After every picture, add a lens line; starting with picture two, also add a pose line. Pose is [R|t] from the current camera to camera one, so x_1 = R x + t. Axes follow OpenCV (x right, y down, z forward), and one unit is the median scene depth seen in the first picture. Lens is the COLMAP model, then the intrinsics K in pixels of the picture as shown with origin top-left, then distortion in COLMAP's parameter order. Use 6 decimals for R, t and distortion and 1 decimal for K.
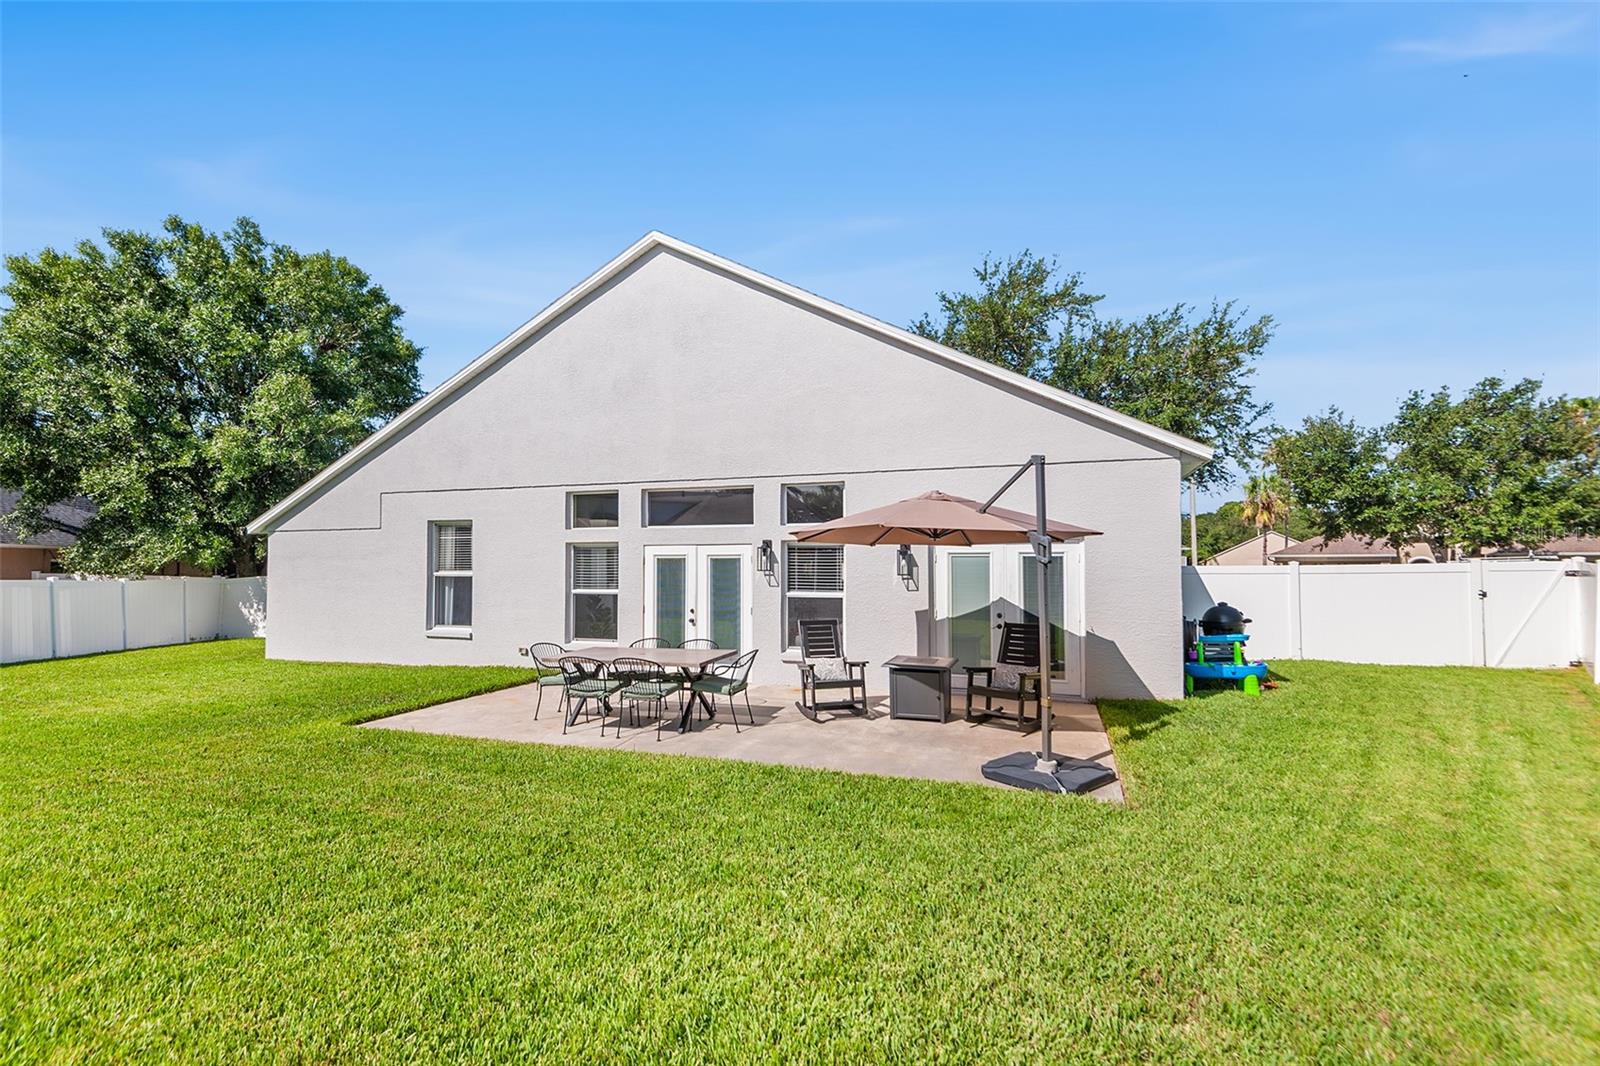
lens RADIAL K [[744.9, 0, 820.3], [0, 744.9, 536.5], [0, 0, 1]] dist [0.026992, -0.014936]
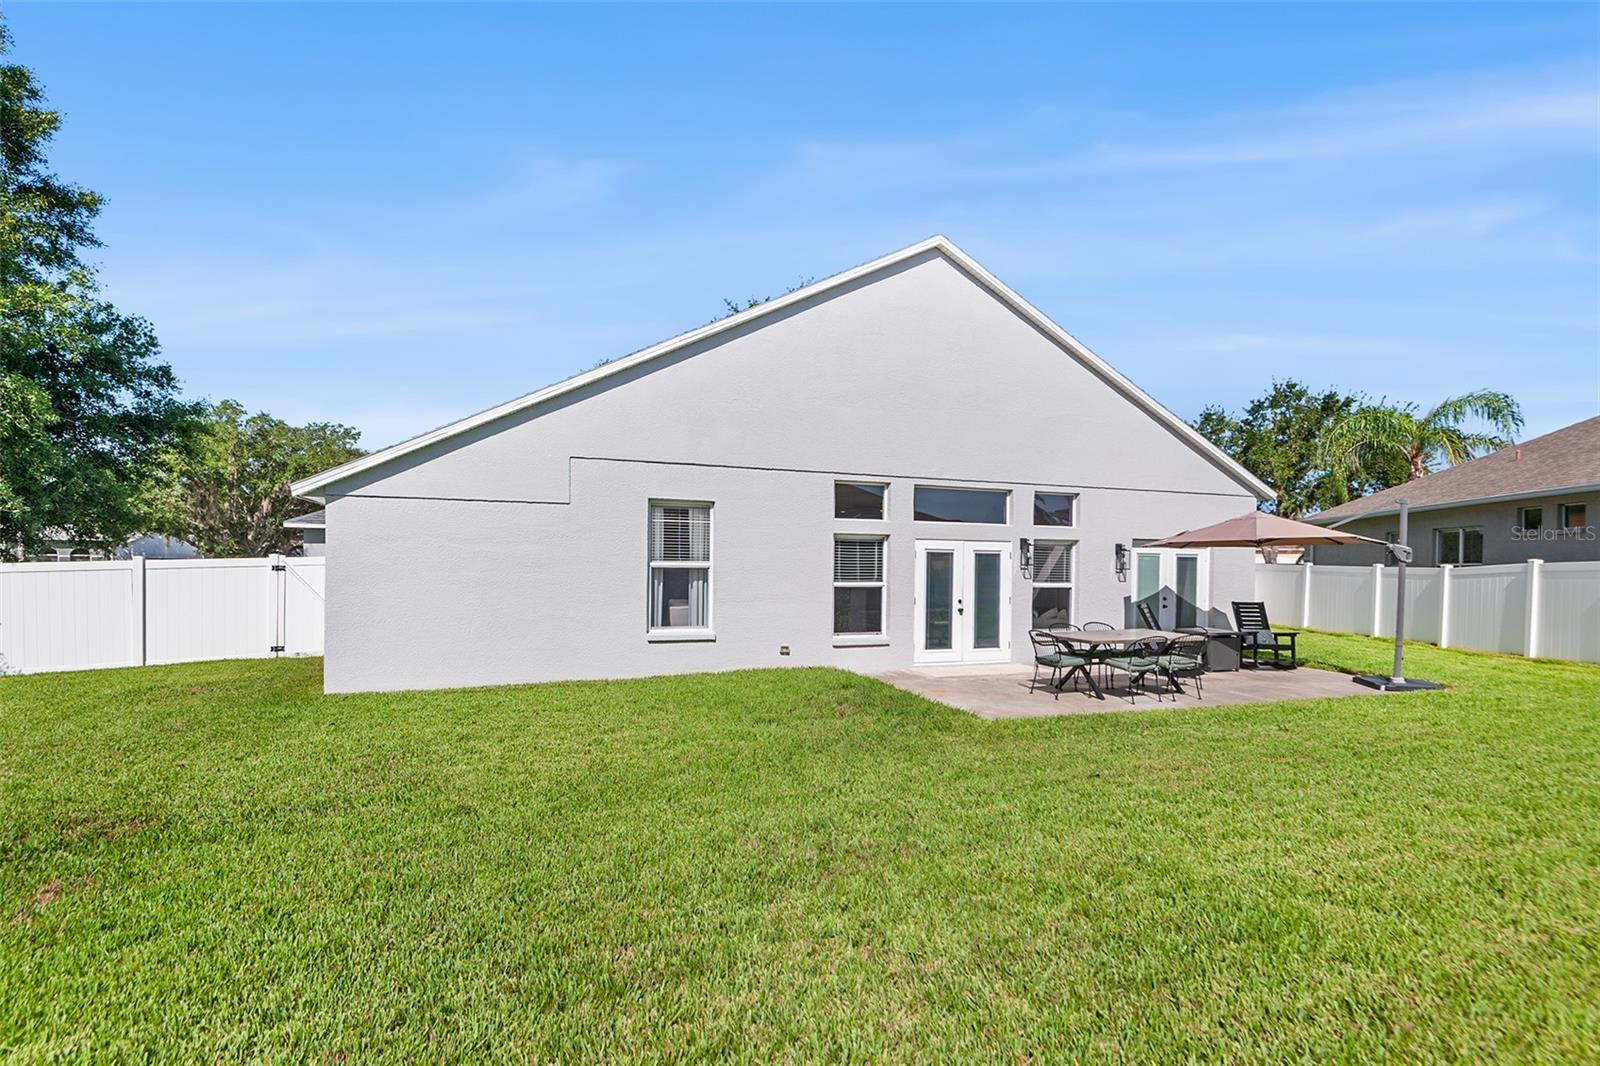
lens RADIAL K [[744.9, 0, 815.9], [0, 744.9, 560.6], [0, 0, 1]] dist [0.026992, -0.014936]
pose [[0.771031, 0.011119, 0.636701, -0.998960], [-0.036818, 0.998953, 0.027140, 0.018595], [-0.635732, -0.044368, 0.770633, 0.291140]]
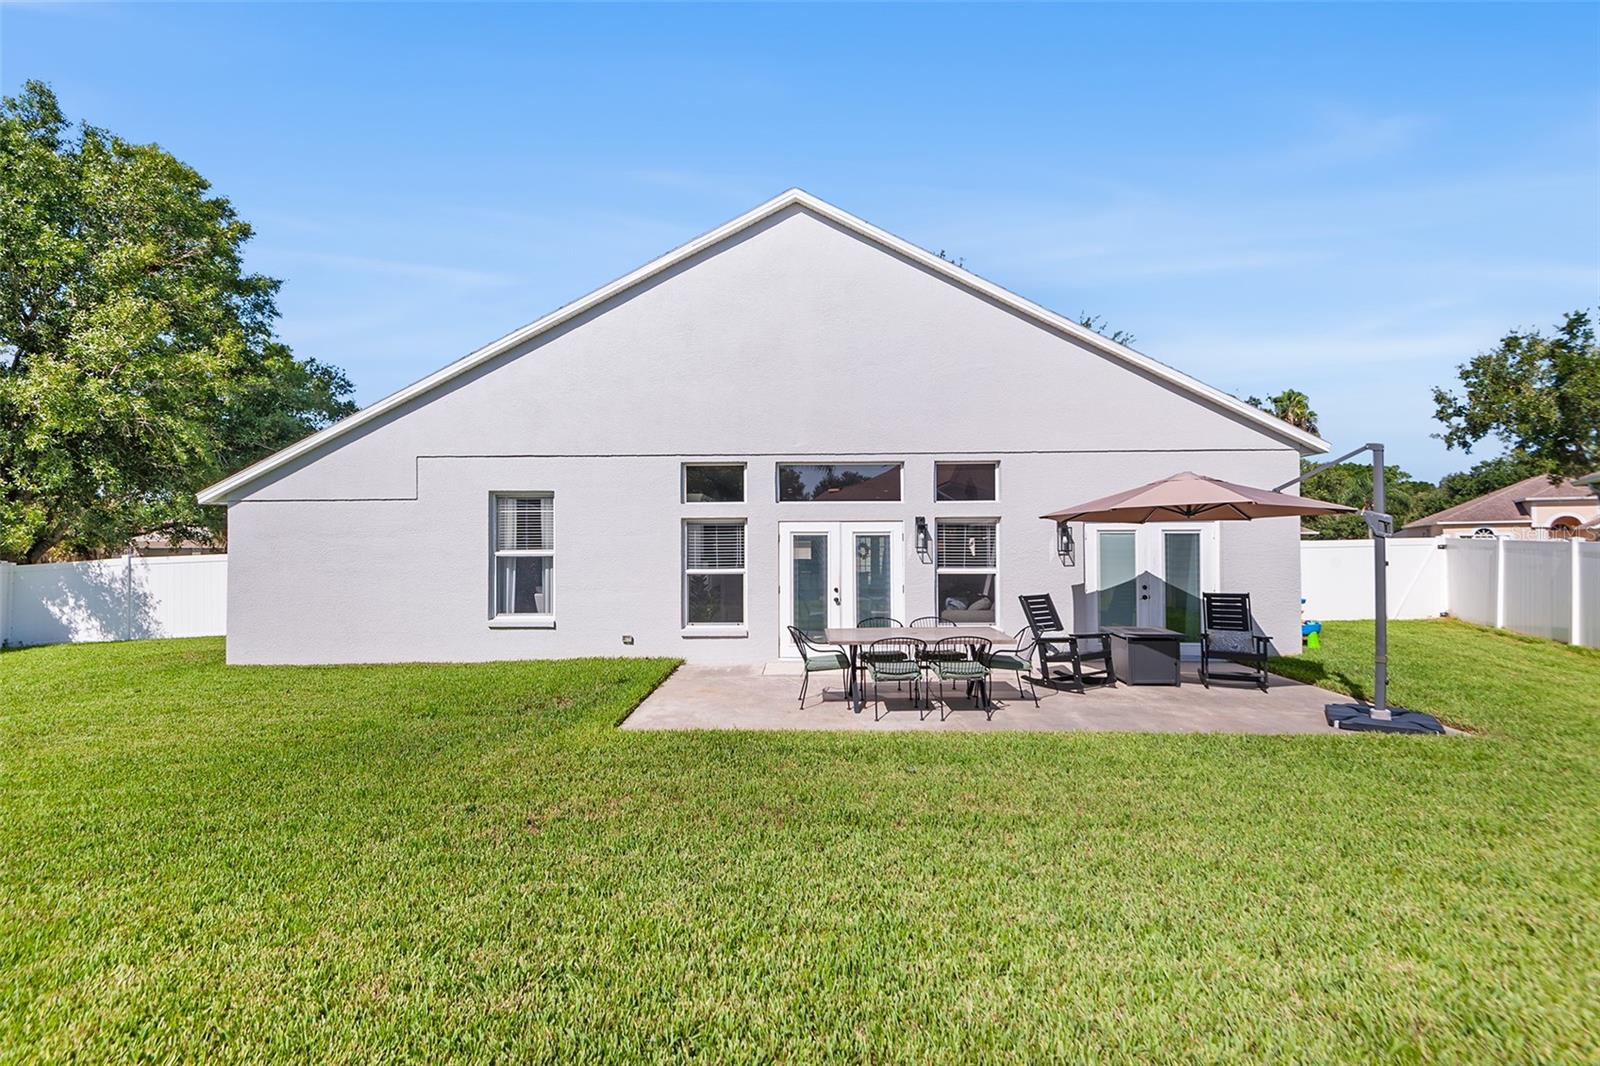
lens RADIAL K [[744.9, 0, 802.0], [0, 744.9, 528.1], [0, 0, 1]] dist [0.026992, -0.014936]
pose [[0.952929, 0.003575, 0.303172, -0.494159], [-0.008081, 0.999875, 0.013612, 0.006746], [-0.303086, -0.015422, 0.952839, 0.092078]]
